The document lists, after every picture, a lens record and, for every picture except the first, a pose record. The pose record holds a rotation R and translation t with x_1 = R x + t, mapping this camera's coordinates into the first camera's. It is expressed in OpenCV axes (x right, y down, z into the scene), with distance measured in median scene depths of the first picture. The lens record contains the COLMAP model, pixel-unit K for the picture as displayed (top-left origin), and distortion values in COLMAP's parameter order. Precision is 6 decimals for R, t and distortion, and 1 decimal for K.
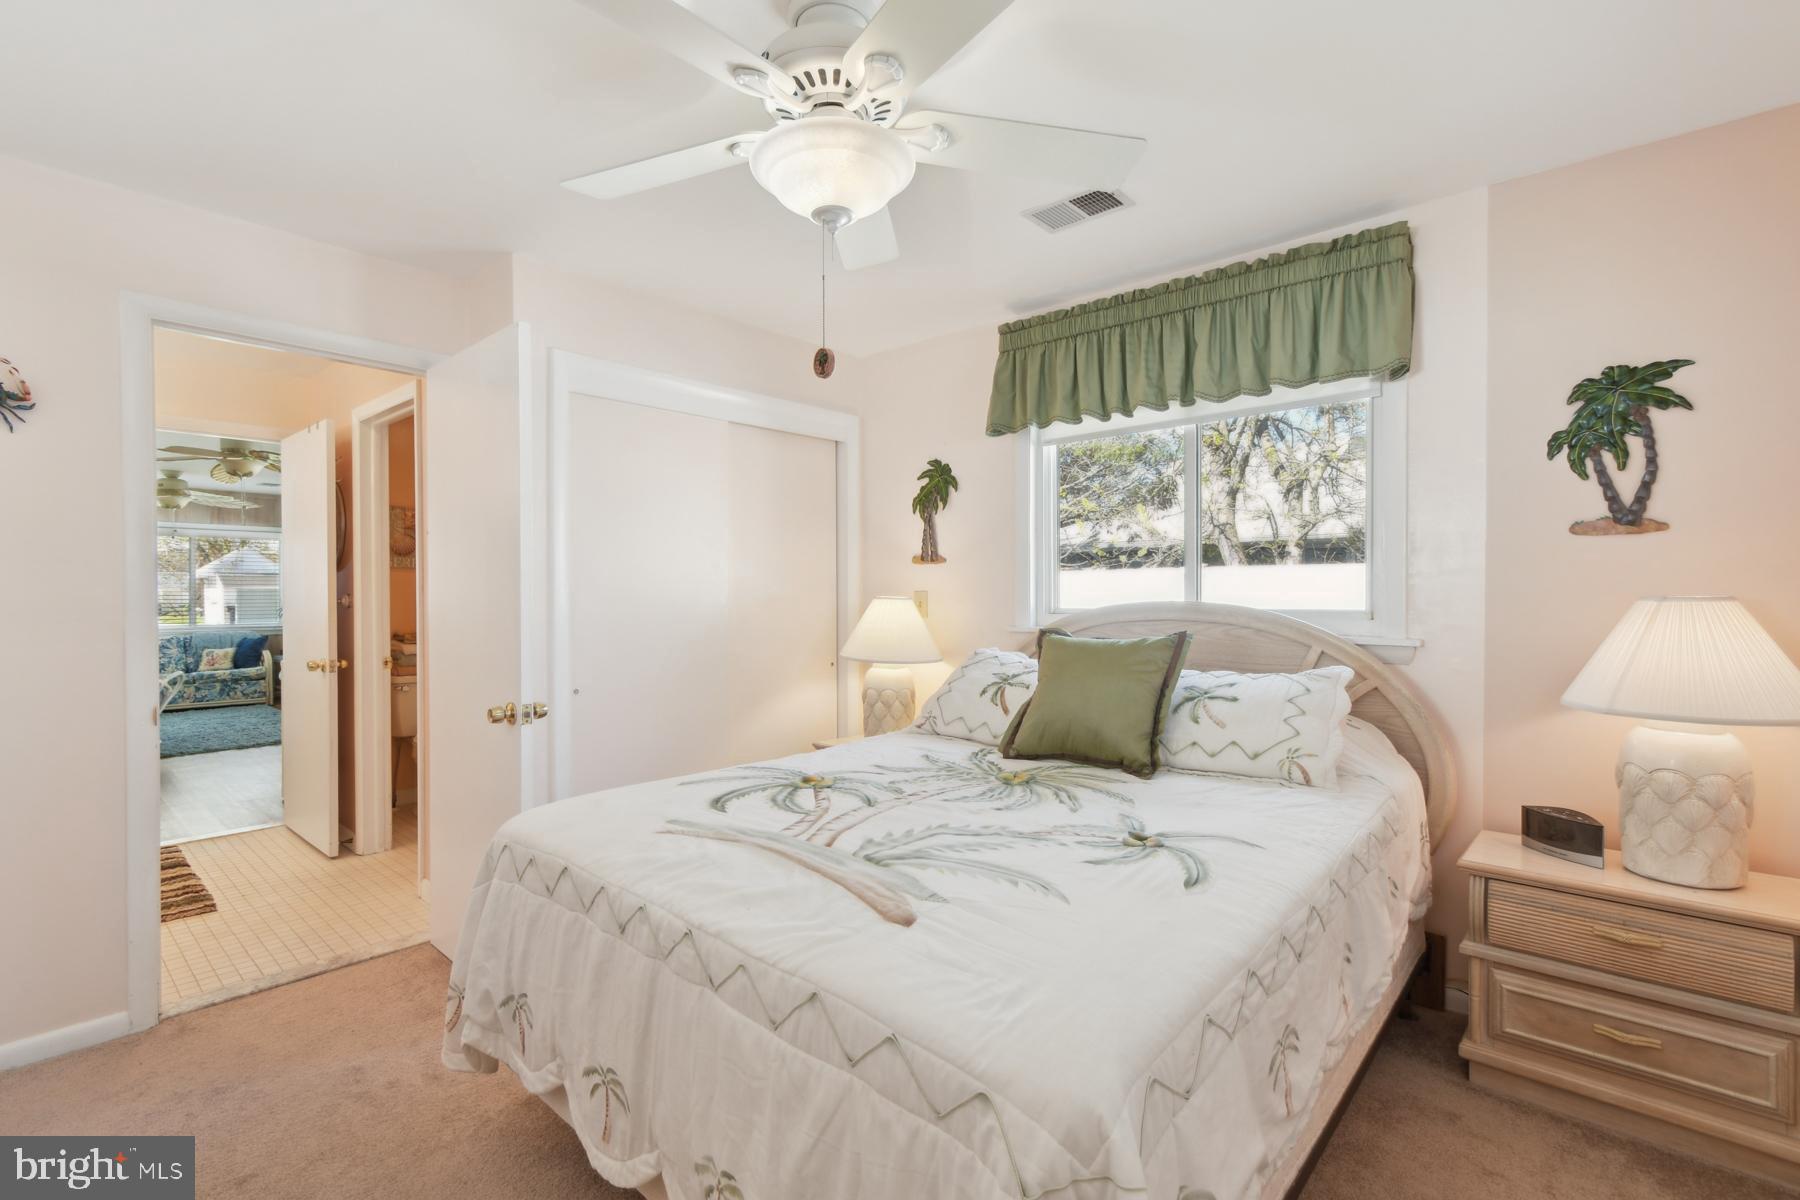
lens RADIAL K [[813.7, 0, 896.2], [0, 813.7, 599.8], [0, 0, 1]] dist [0.003830, -0.001884]
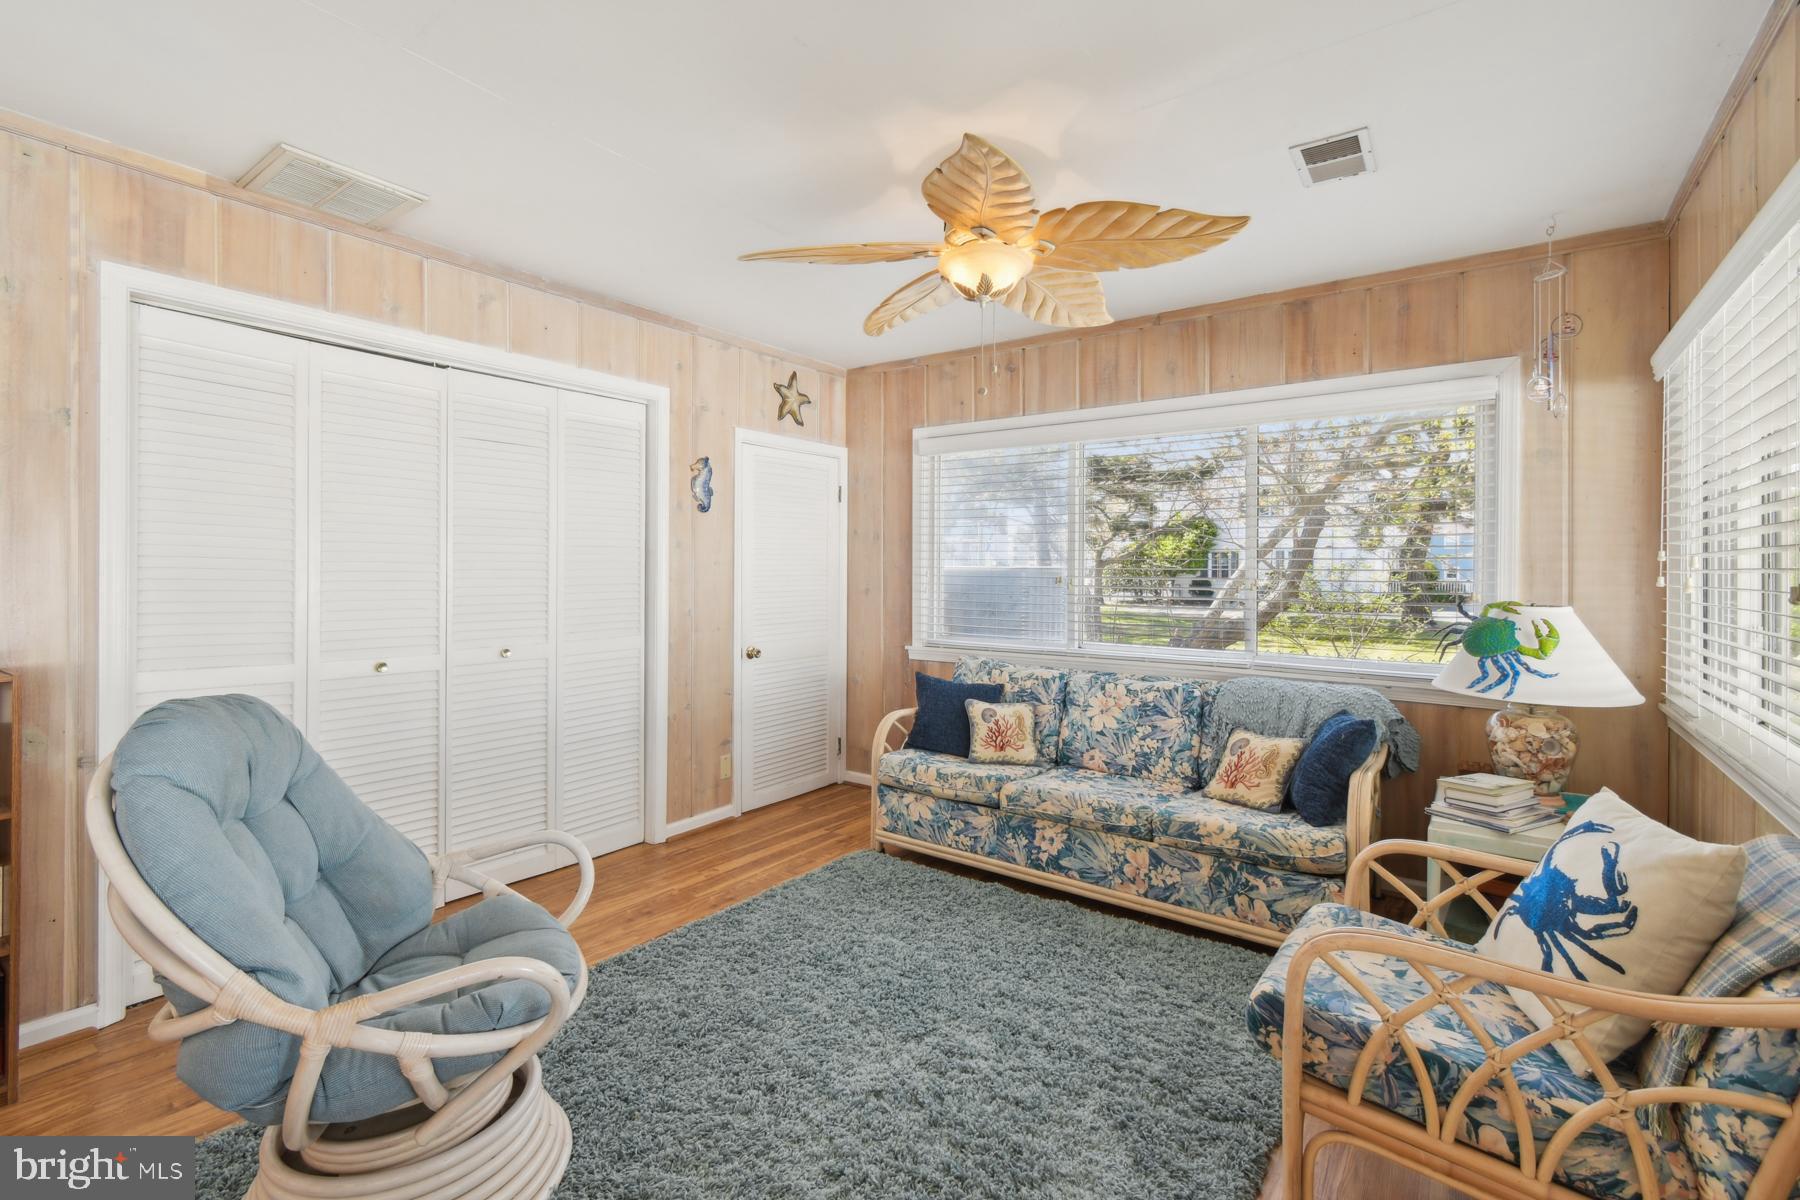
lens RADIAL K [[813.7, 0, 880.8], [0, 813.7, 569.2], [0, 0, 1]] dist [0.003830, -0.001884]
pose [[0.083119, -0.000871, -0.996539, -0.534630], [-0.015804, 0.999873, -0.002192, -0.006741], [0.996414, 0.015931, 0.083094, 0.858797]]
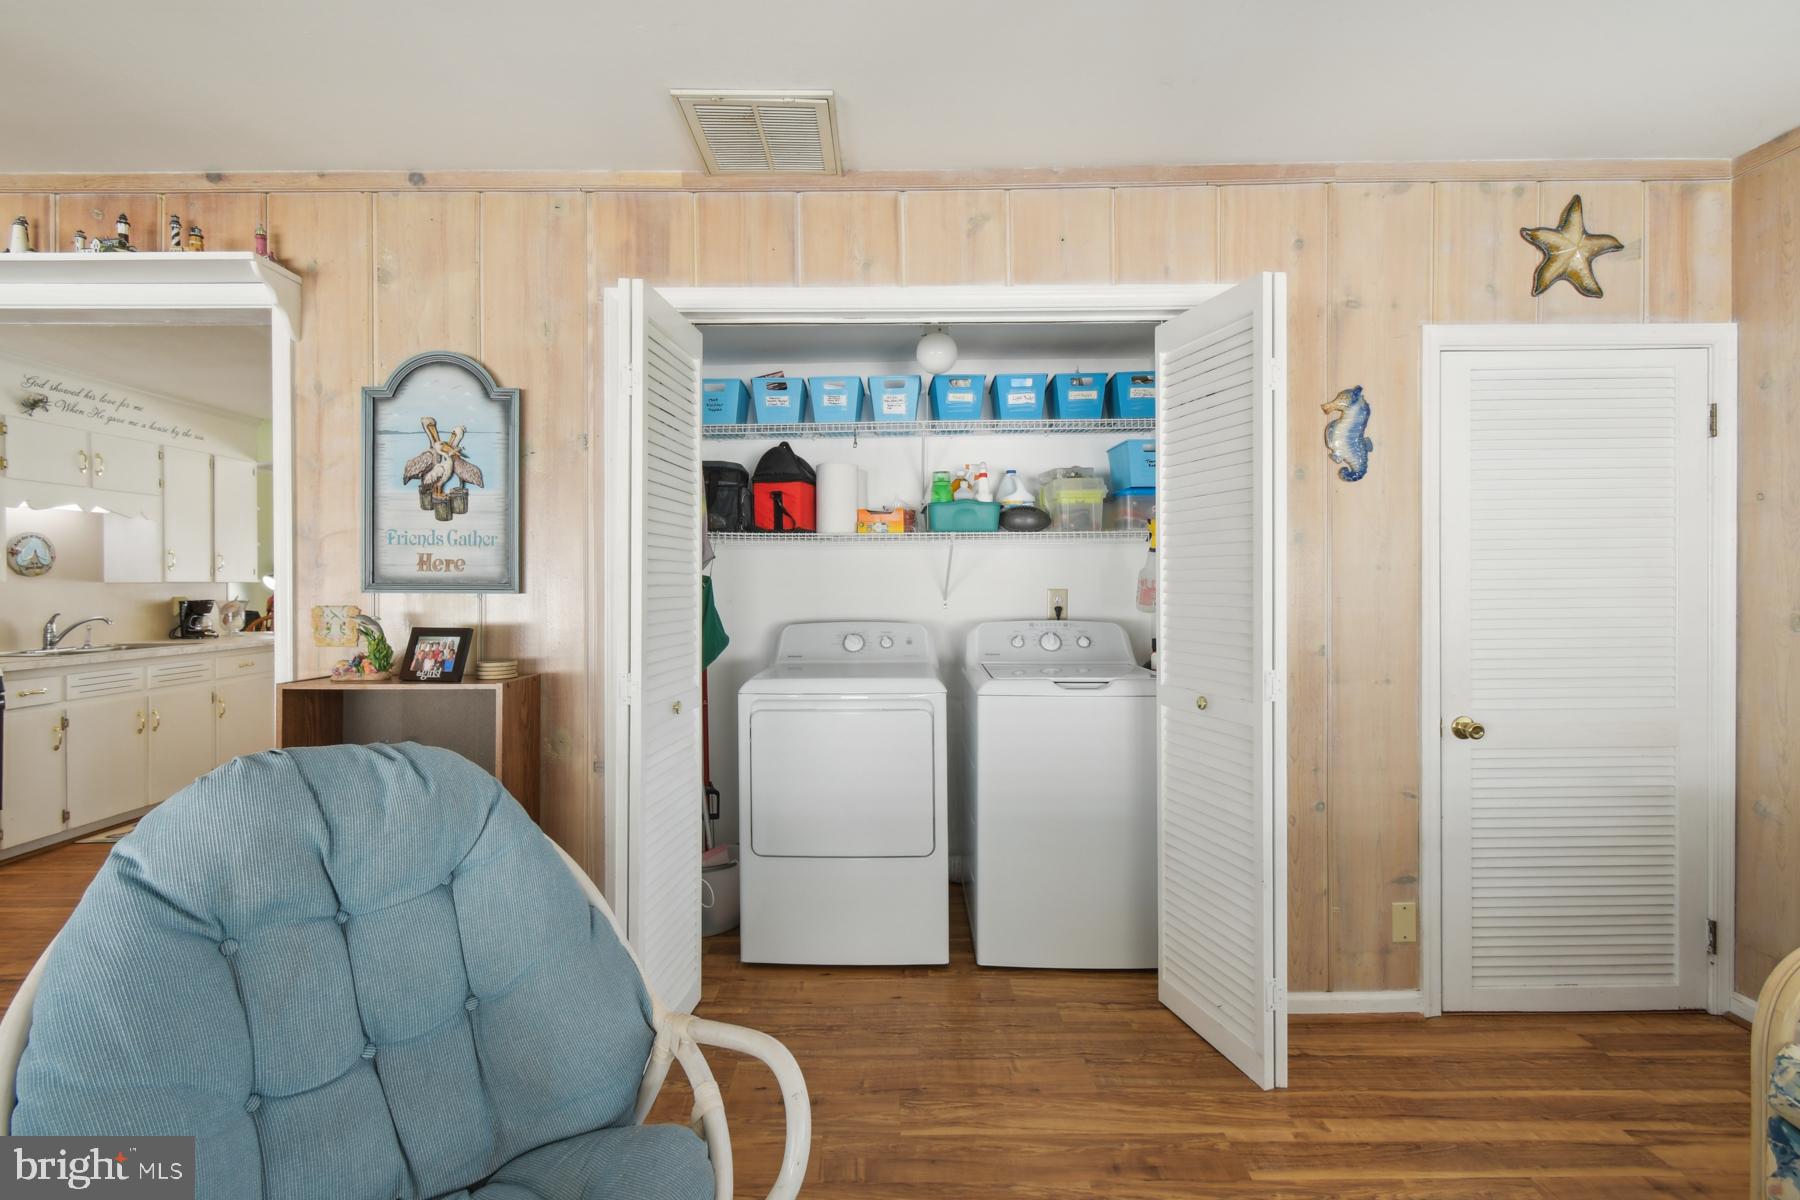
lens RADIAL K [[813.7, 0, 890.0], [0, 813.7, 585.3], [0, 0, 1]] dist [0.003830, -0.001884]
pose [[-0.746479, 0.008066, -0.665360, -0.708961], [-0.001692, 0.999900, 0.014020, -0.007163], [0.665407, 0.011591, -0.746391, 0.897745]]
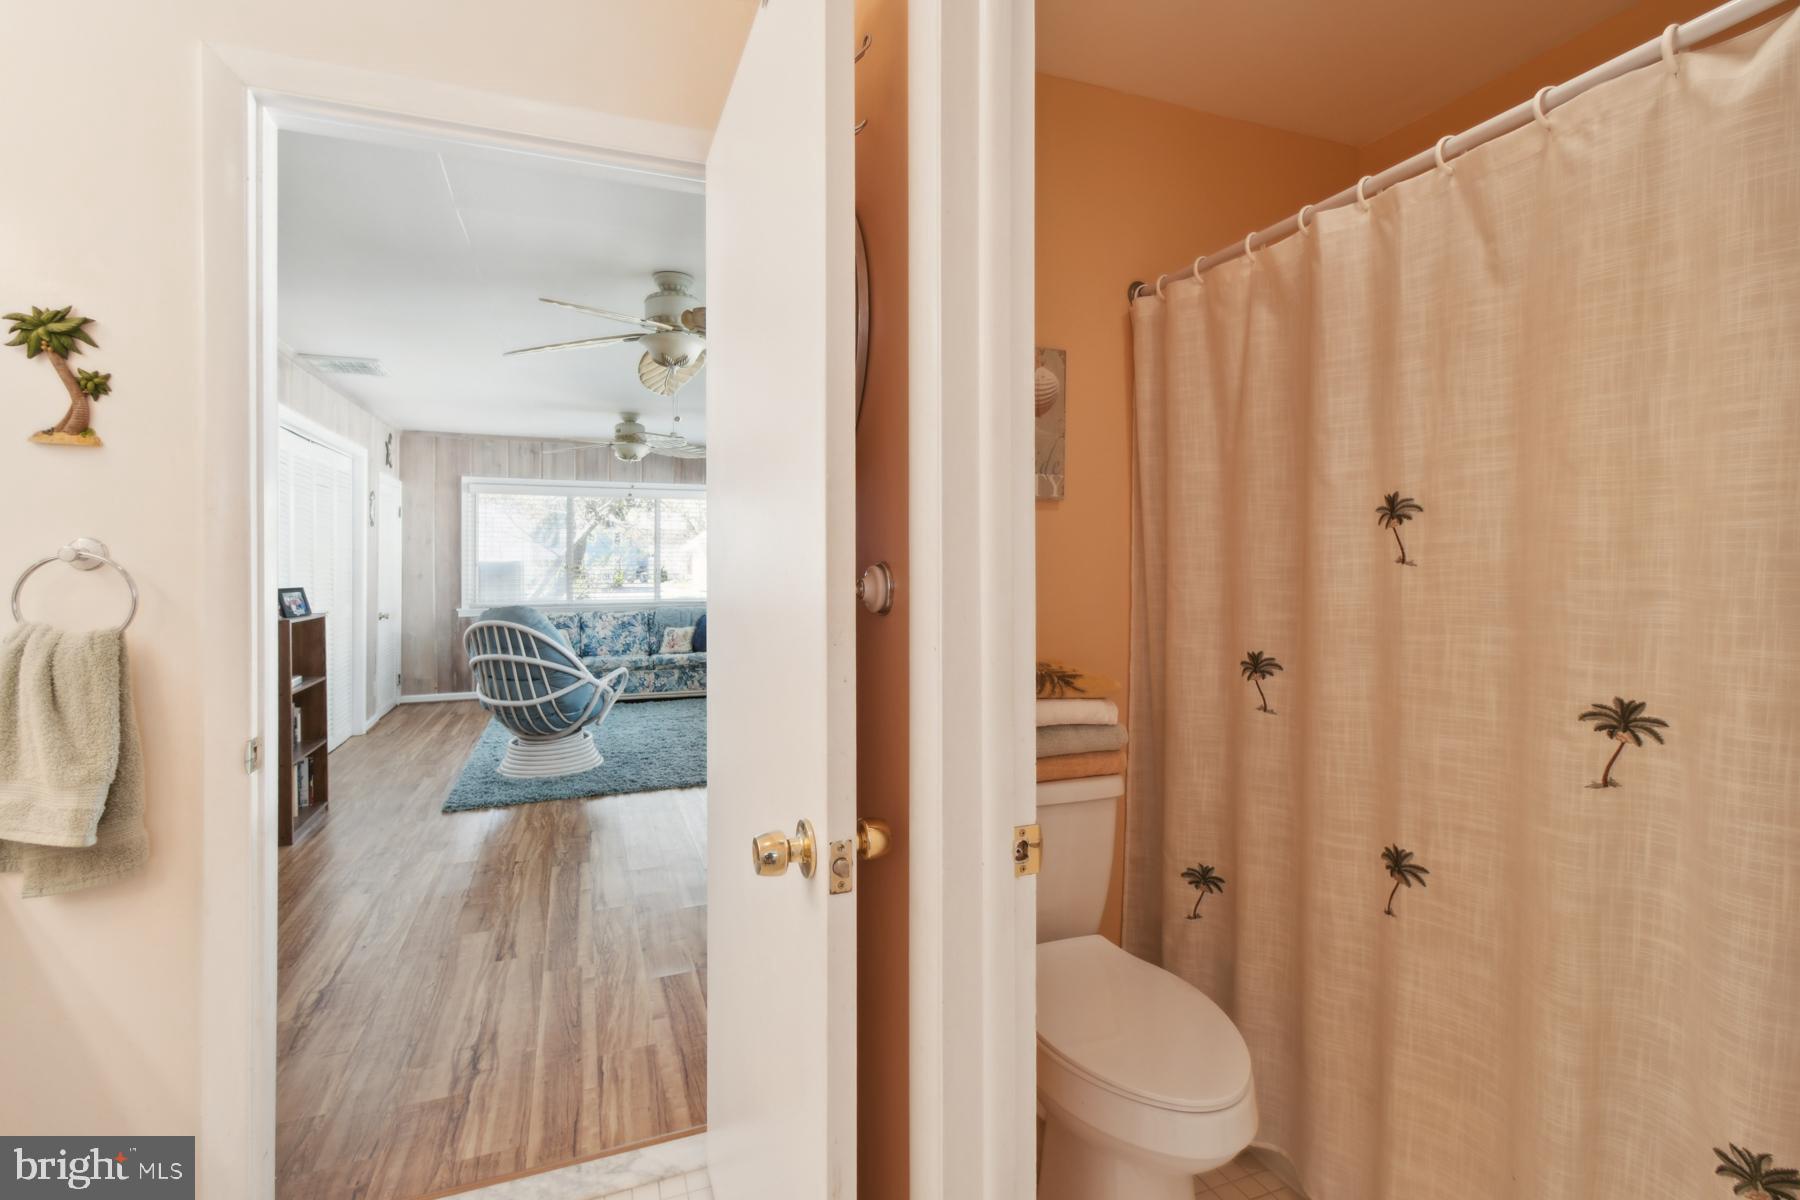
lens RADIAL K [[813.7, 0, 875.3], [0, 813.7, 560.0], [0, 0, 1]] dist [0.003830, -0.001884]
pose [[0.881819, -0.001519, -0.471586, -0.260514], [-0.004423, 0.999924, -0.011491, -0.001994], [0.471567, 0.012219, 0.881745, 0.362380]]
